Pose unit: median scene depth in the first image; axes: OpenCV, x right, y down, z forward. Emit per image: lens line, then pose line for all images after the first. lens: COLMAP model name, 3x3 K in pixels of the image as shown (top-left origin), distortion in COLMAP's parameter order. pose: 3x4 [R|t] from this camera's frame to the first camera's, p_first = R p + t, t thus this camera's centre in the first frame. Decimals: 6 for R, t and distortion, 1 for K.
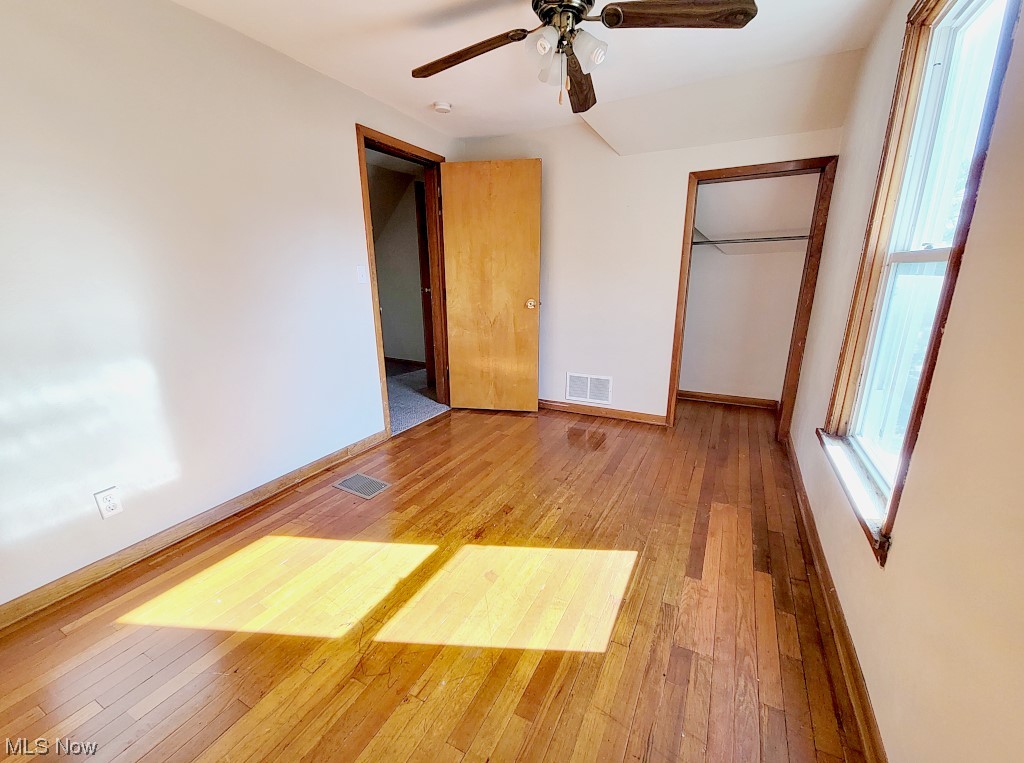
lens RADIAL K [[416.2, 0, 508.2], [0, 416.2, 380.7], [0, 0, 1]] dist [0.001015, -0.000275]
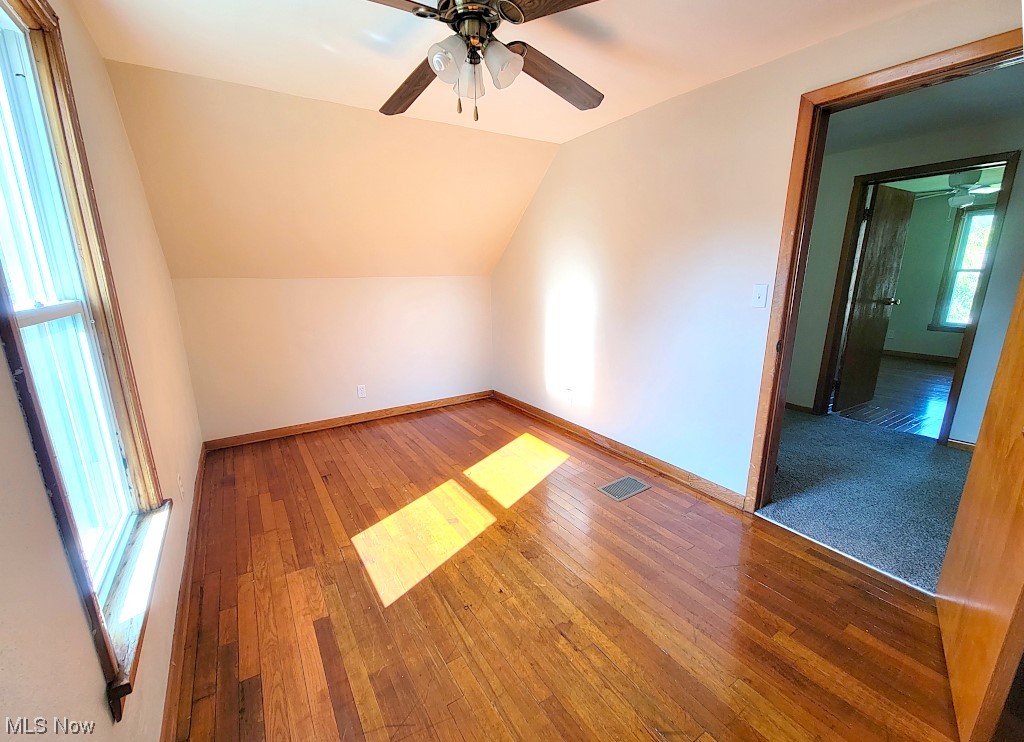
lens RADIAL K [[427.1, 0, 512.0], [0, 427.1, 371.0], [0, 0, 1]] dist [-0.000671, -0.000174]
pose [[-0.482167, 0.212118, -0.850012, 0.894668], [-0.210623, 0.913722, 0.347491, -0.467913], [0.850384, 0.346581, -0.395890, 1.474143]]
